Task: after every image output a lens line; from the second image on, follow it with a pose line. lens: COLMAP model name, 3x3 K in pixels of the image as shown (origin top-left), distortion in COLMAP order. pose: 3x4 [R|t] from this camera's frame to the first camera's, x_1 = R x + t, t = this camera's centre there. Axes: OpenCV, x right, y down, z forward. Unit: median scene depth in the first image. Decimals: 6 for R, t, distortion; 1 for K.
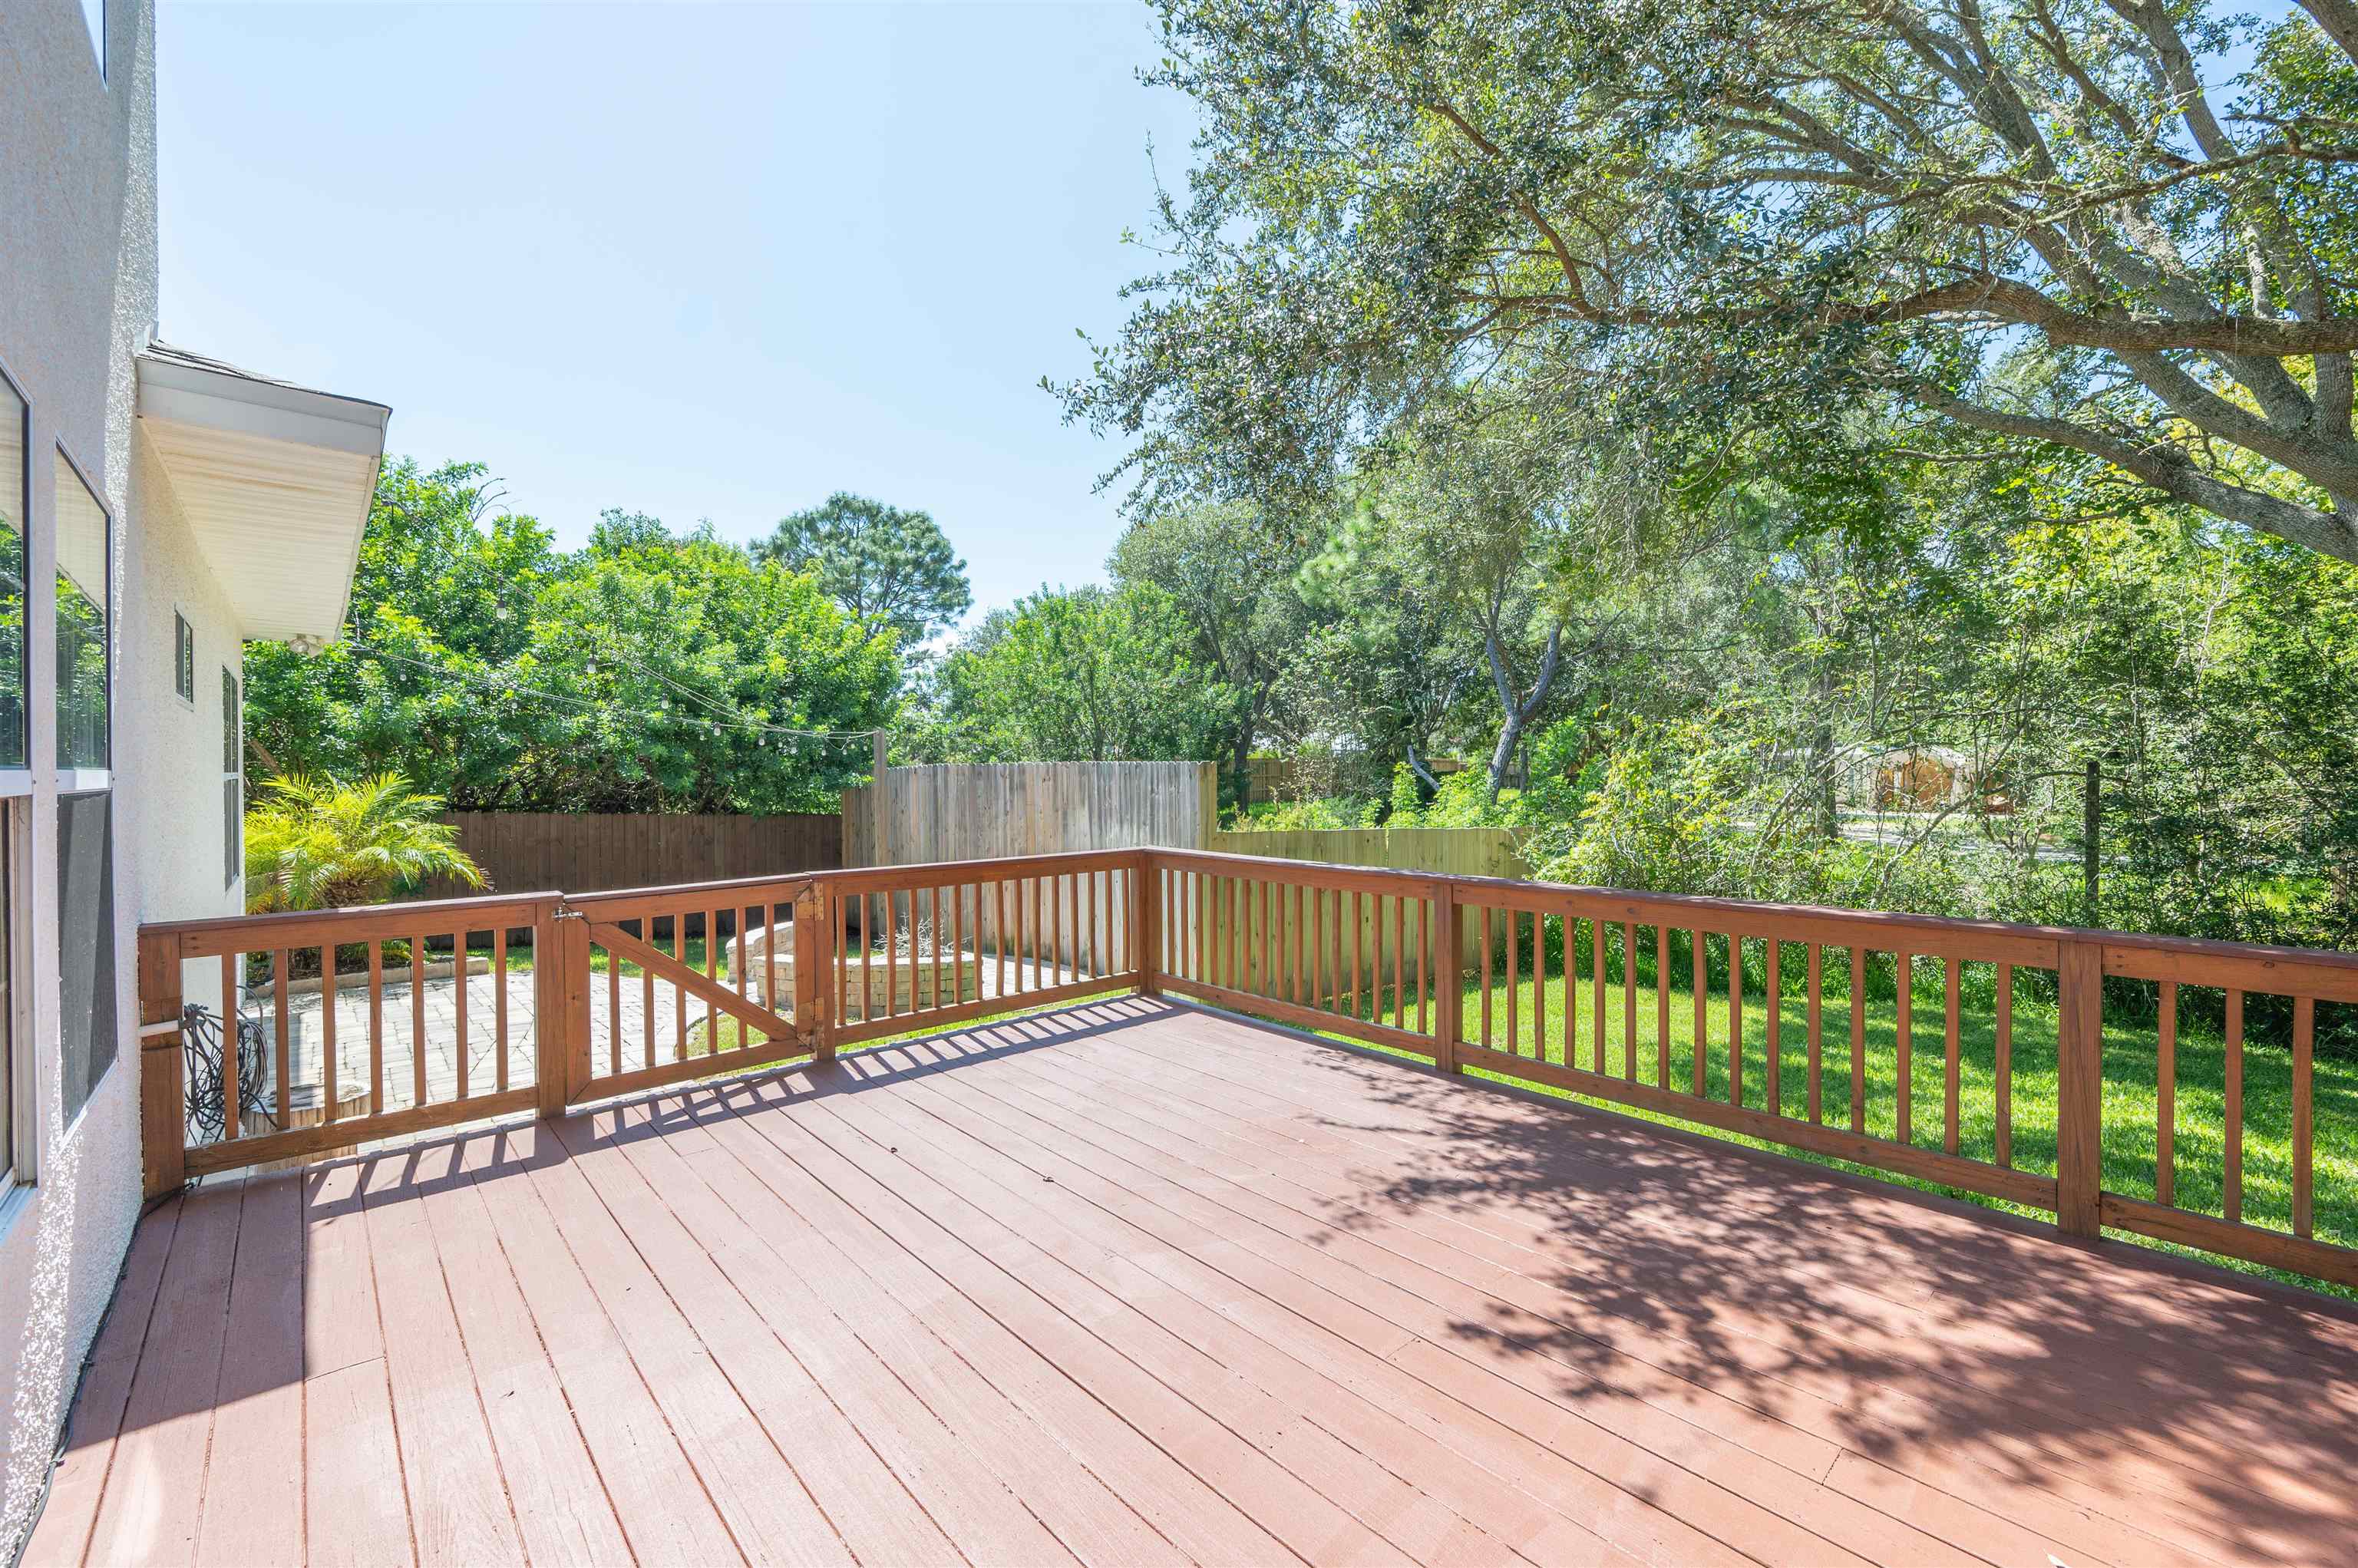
lens RADIAL K [[953.8, 0, 1162.9], [0, 953.8, 776.9], [0, 0, 1]] dist [-0.003935, 0.000094]
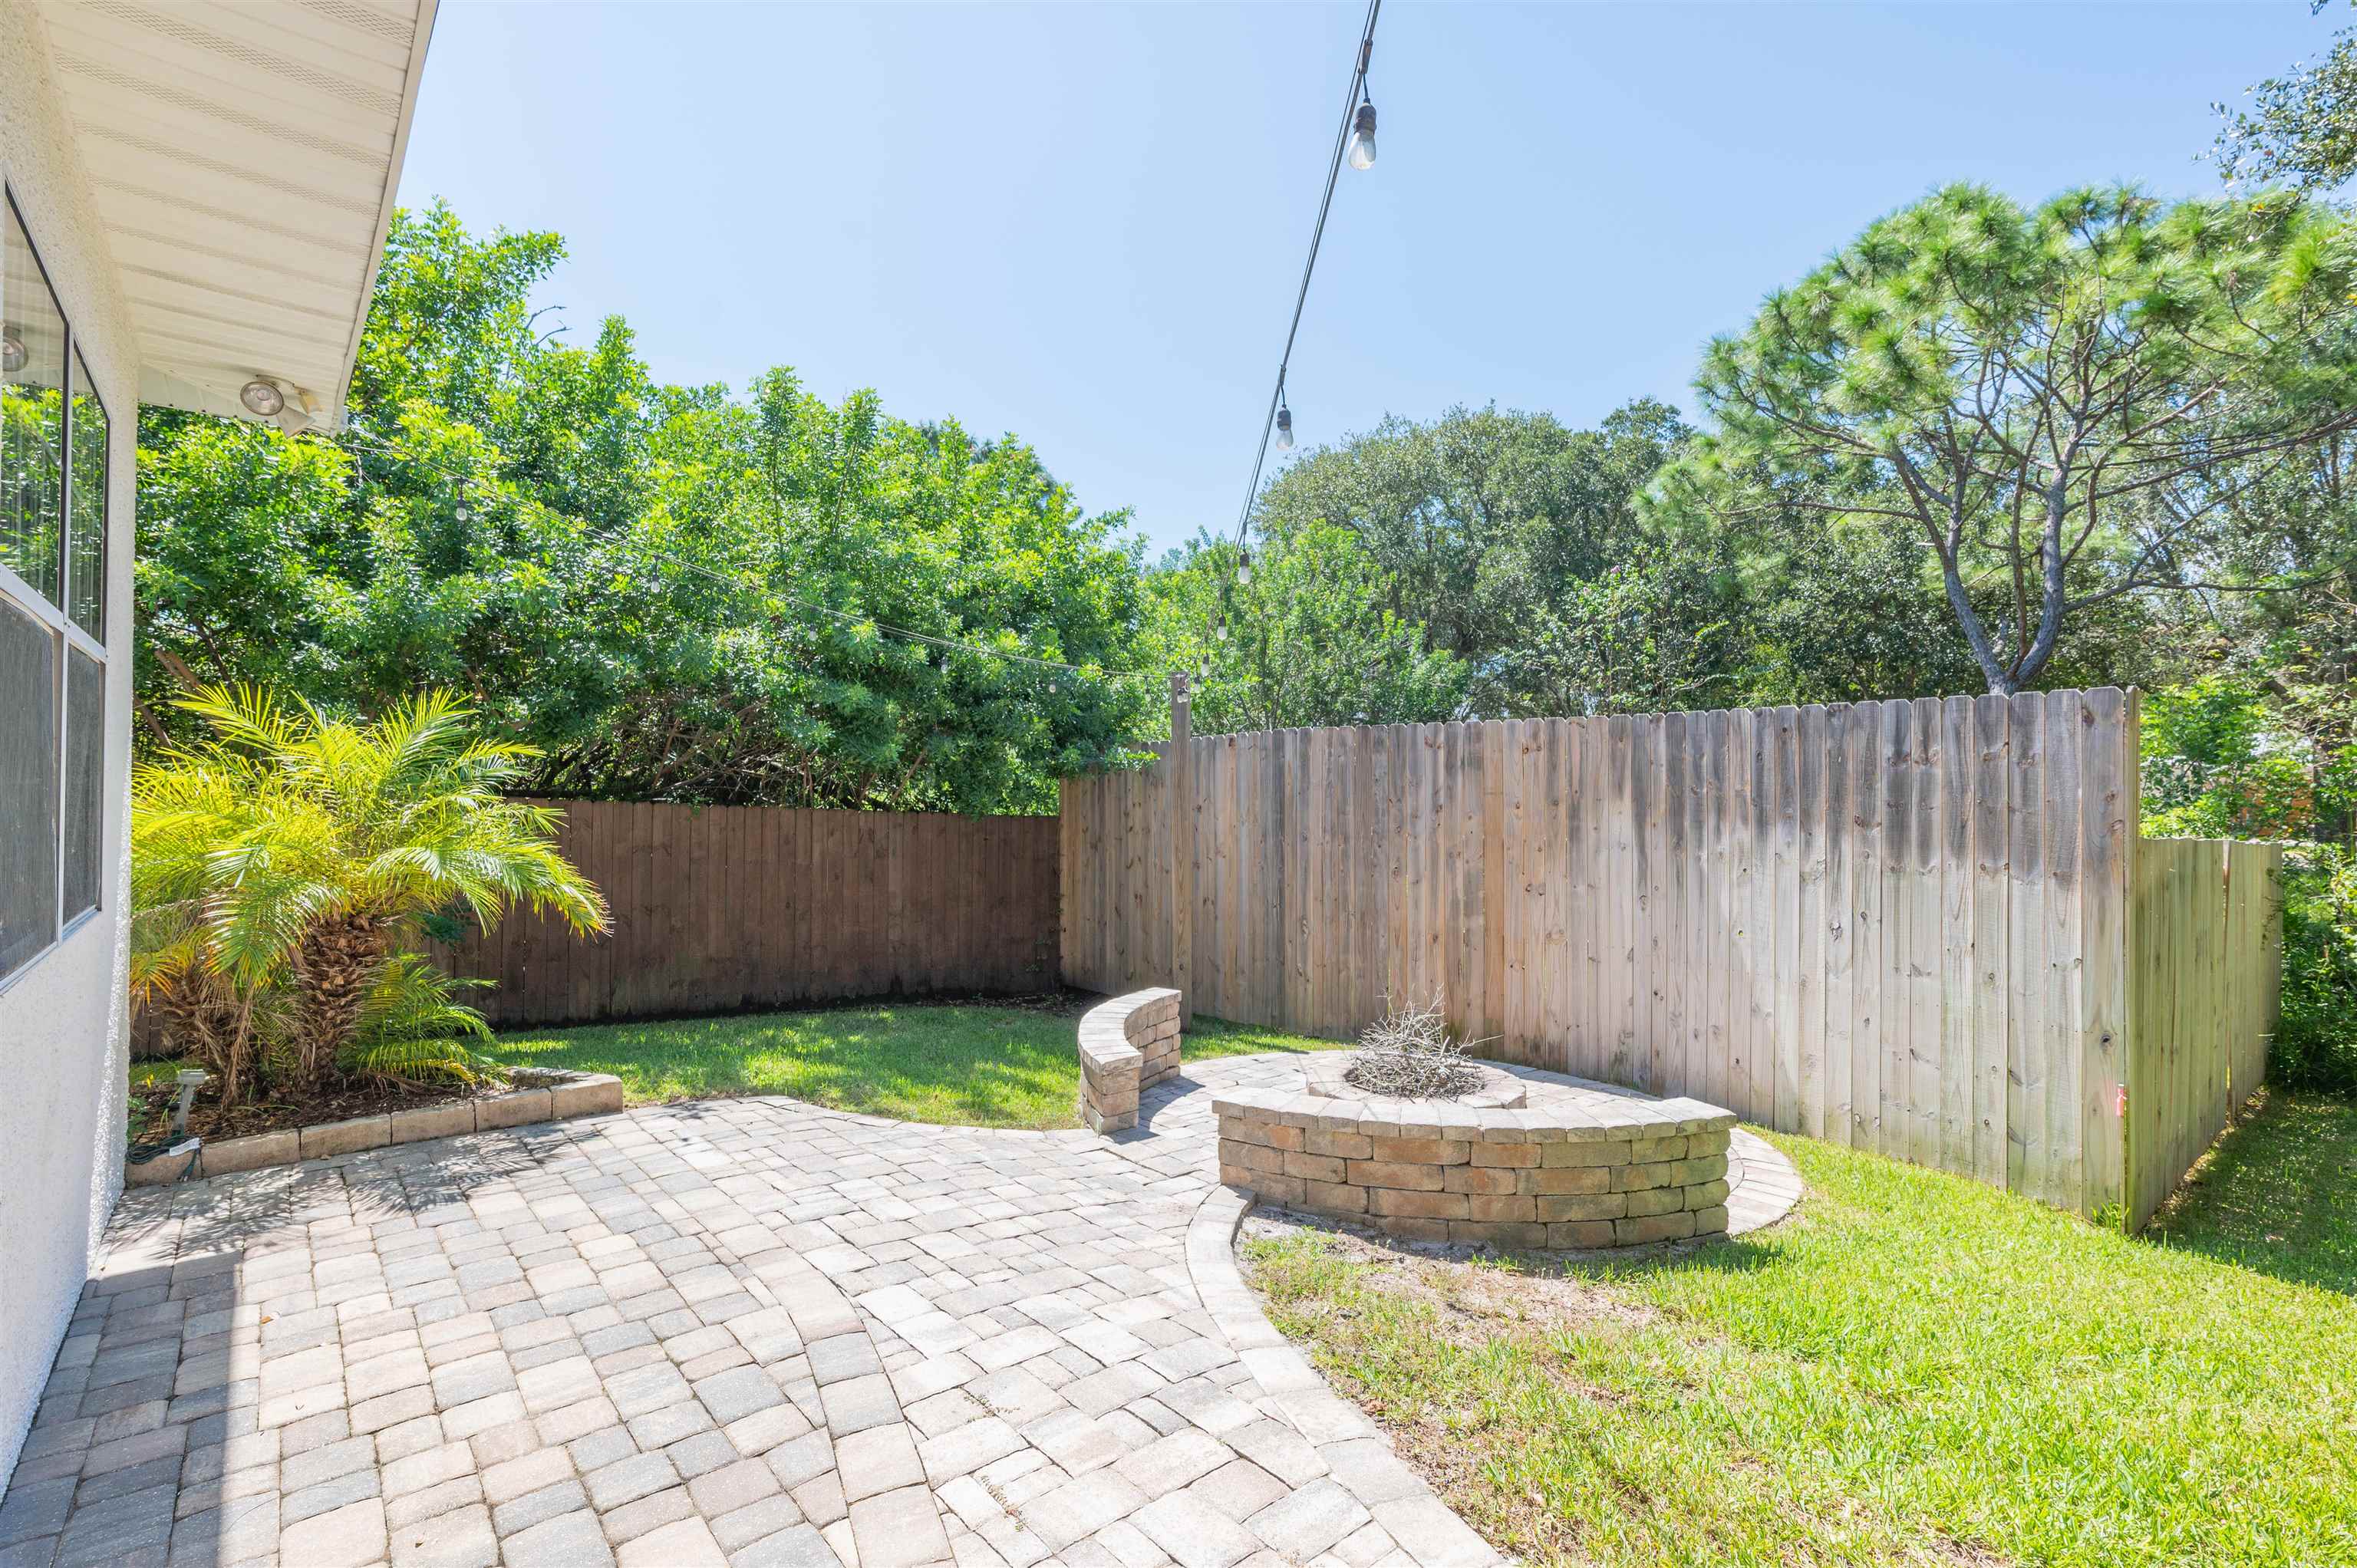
lens RADIAL K [[1094.2, 0, 1172.7], [0, 1094.2, 779.8], [0, 0, 1]] dist [-0.003335, -0.000418]
pose [[0.999392, 0.008108, -0.033901, -0.992489], [-0.008633, 0.999844, -0.015377, 0.102971], [0.033771, 0.015660, 0.999307, 1.085159]]
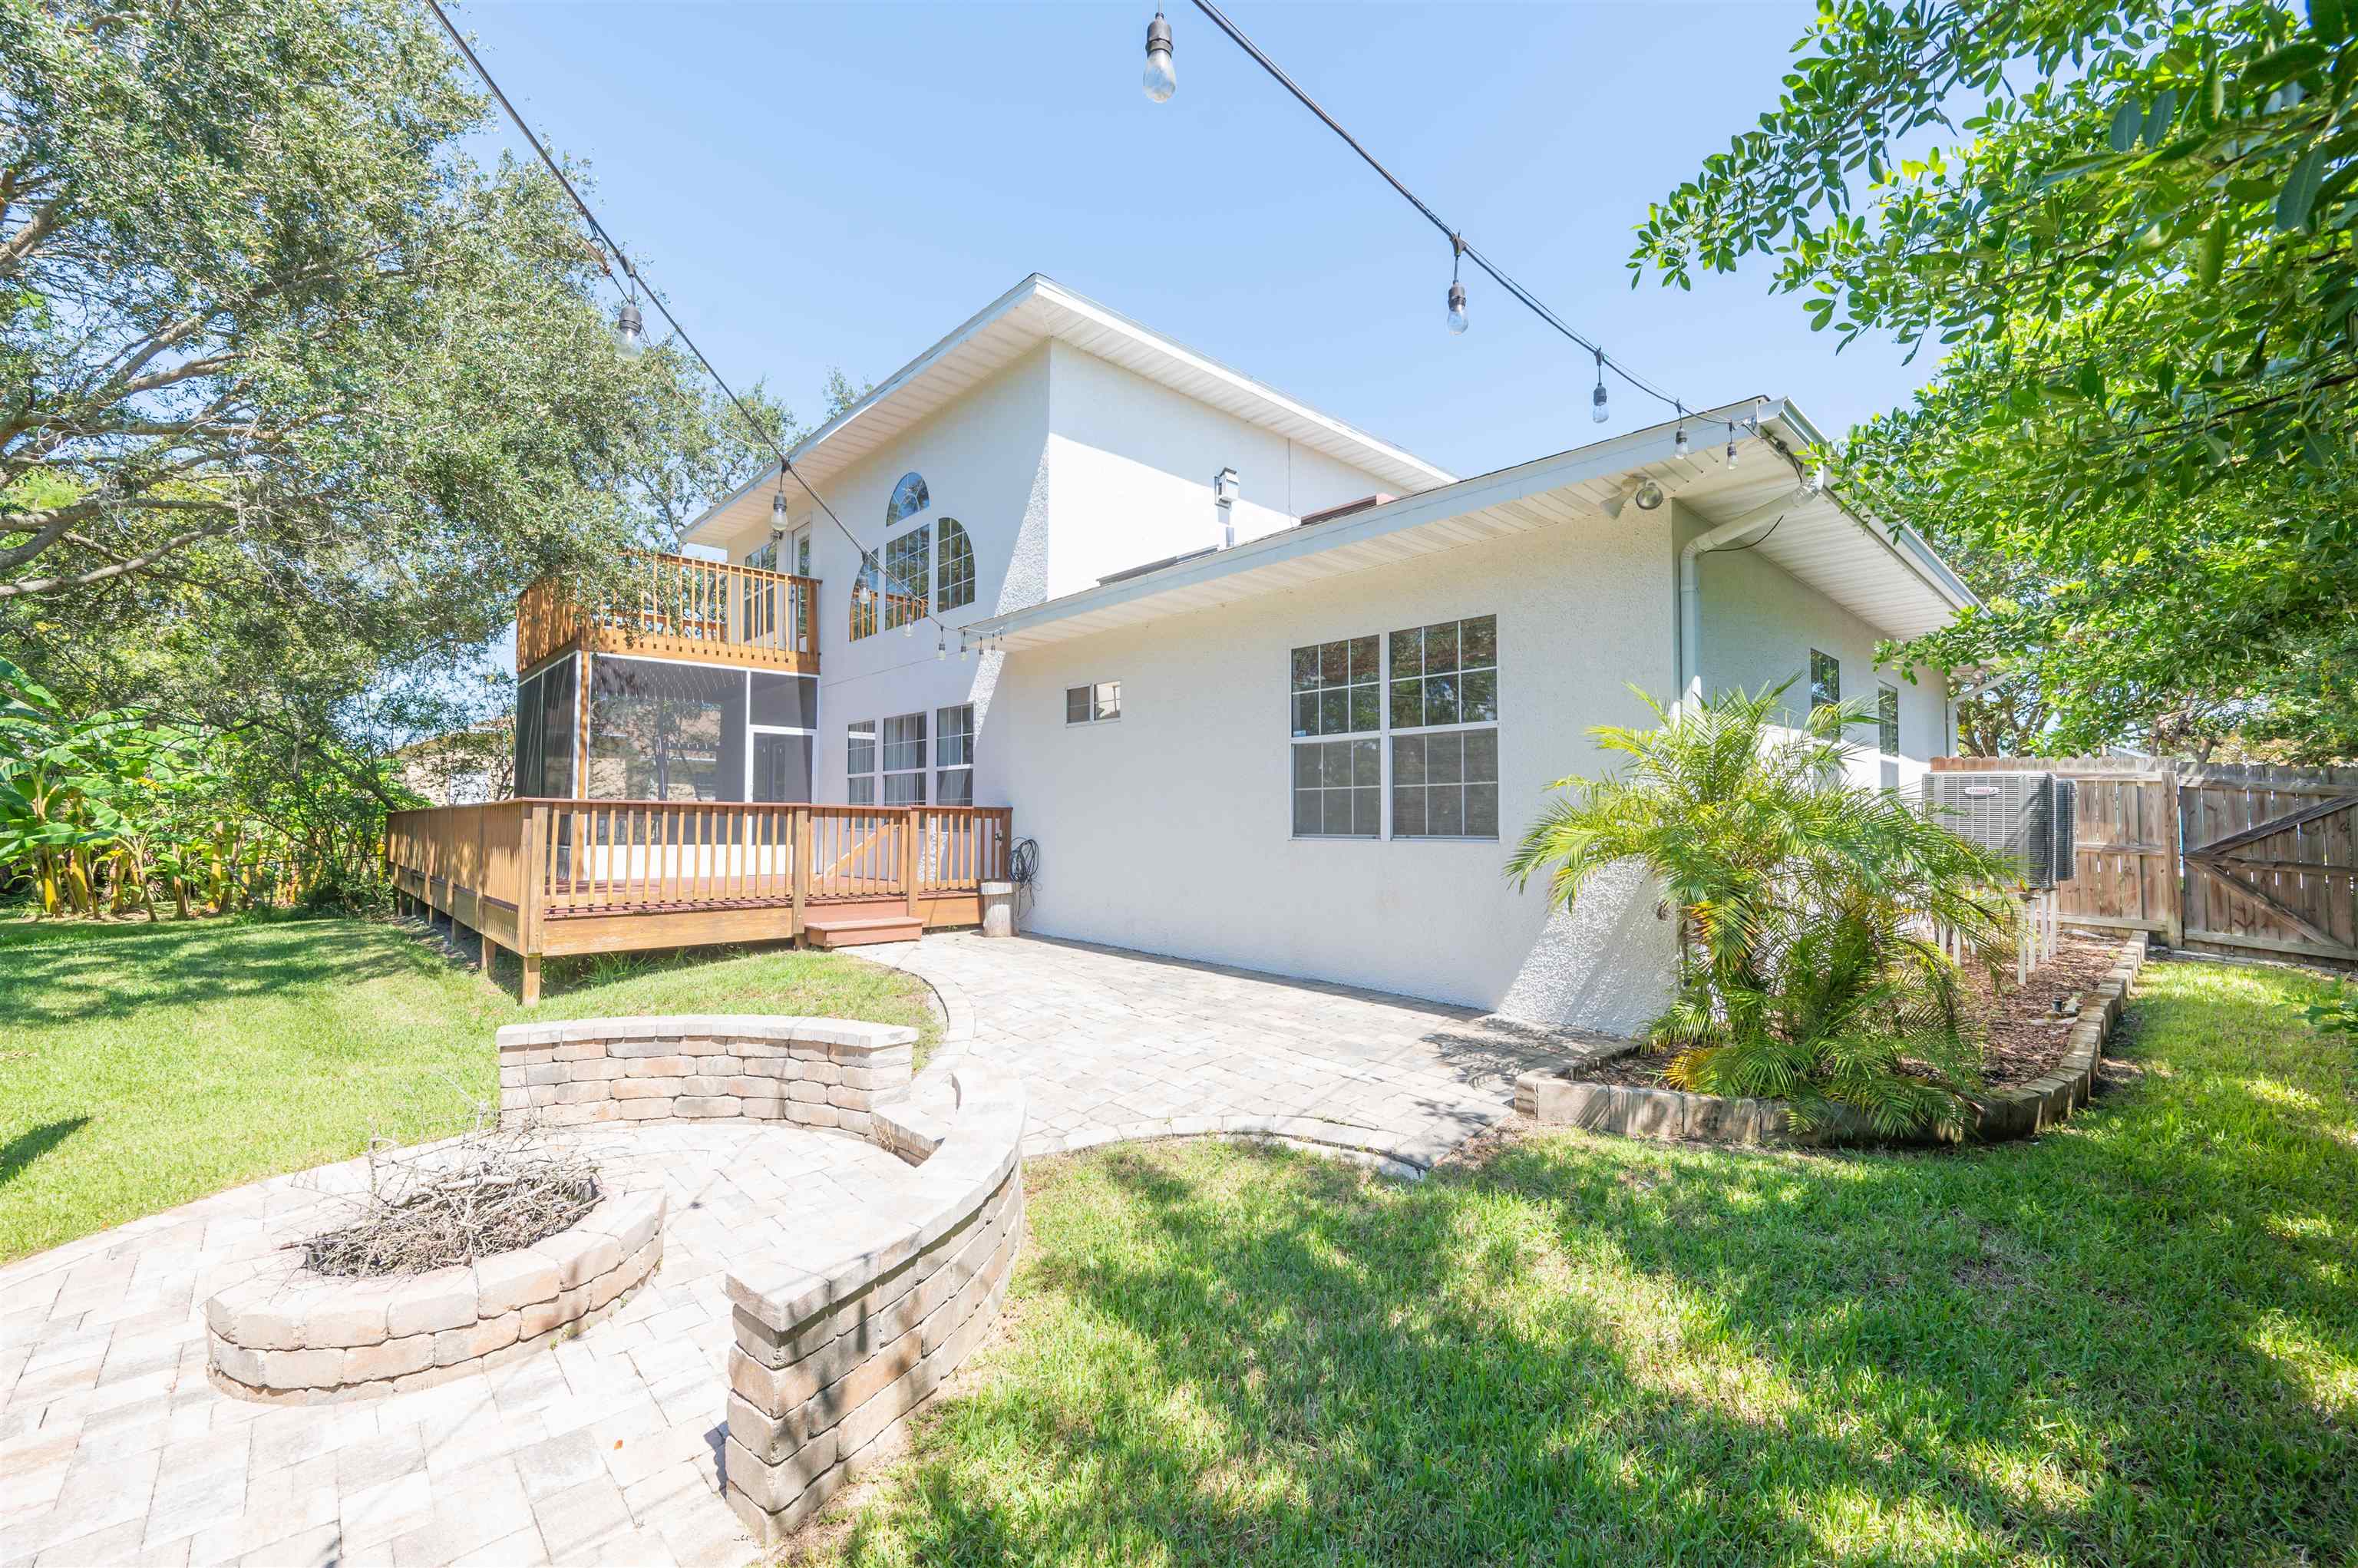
lens RADIAL K [[953.8, 0, 1195.8], [0, 953.8, 796.0], [0, 0, 1]] dist [-0.003935, 0.000094]
pose [[-0.999543, 0.000593, -0.030225, -1.303958], [0.001152, 0.999828, -0.018490, 0.148335], [0.030208, -0.018516, -0.999372, 3.515252]]
